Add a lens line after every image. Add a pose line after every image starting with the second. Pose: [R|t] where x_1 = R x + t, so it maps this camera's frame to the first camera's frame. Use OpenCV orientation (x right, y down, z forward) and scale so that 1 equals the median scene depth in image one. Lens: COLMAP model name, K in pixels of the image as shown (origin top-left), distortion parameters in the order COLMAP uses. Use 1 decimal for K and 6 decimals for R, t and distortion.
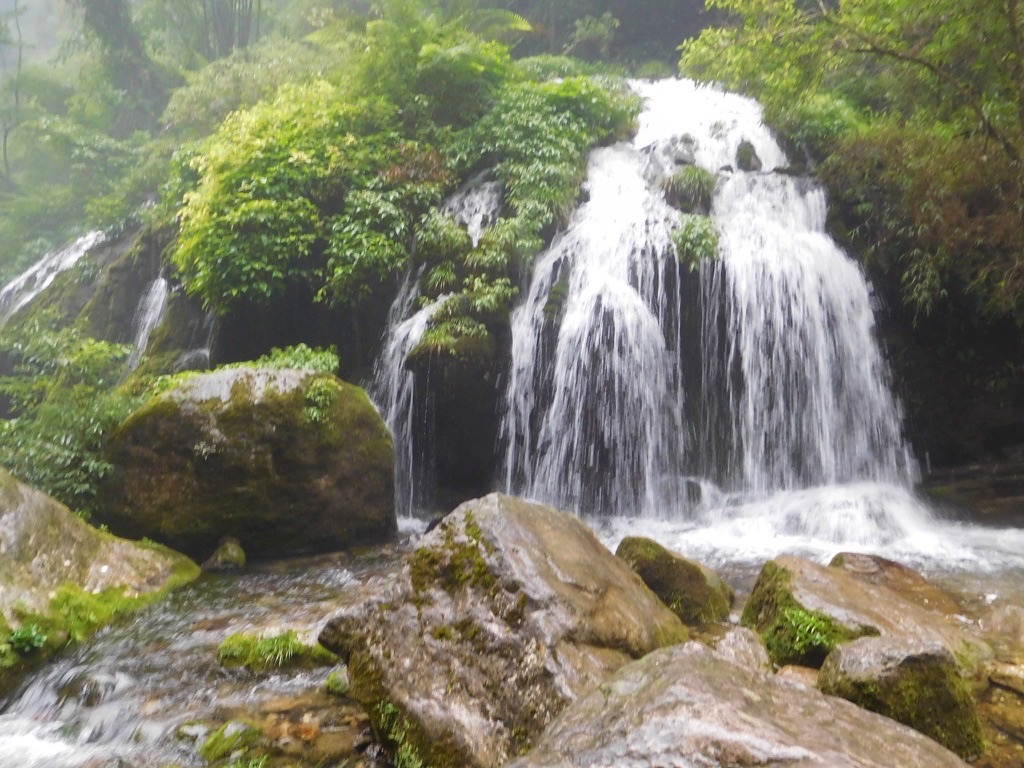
lens RADIAL K [[783.4, 0, 515.4], [0, 783.4, 385.9], [0, 0, 1]] dist [-0.026688, 0.029772]
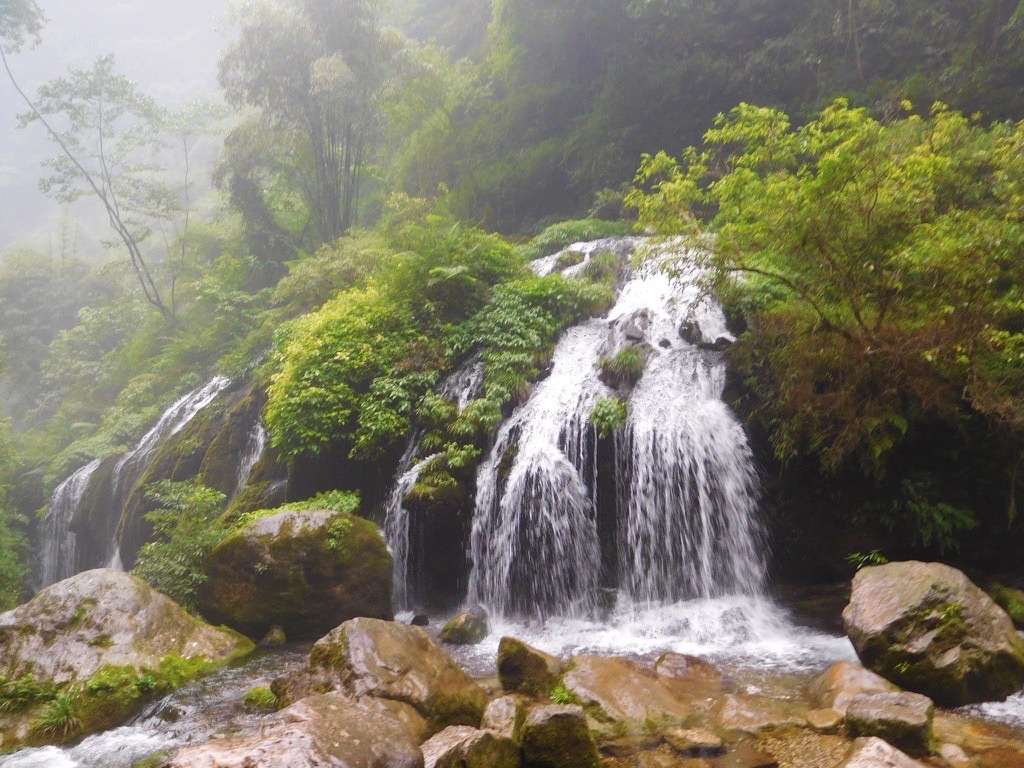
lens RADIAL K [[783.4, 0, 509.6], [0, 783.4, 386.0], [0, 0, 1]] dist [-0.026688, 0.029772]
pose [[0.984196, -0.018184, -0.176149, 0.304836], [0.002767, 0.996172, -0.087372, -0.116409], [0.177063, 0.085504, 0.980478, -0.390263]]
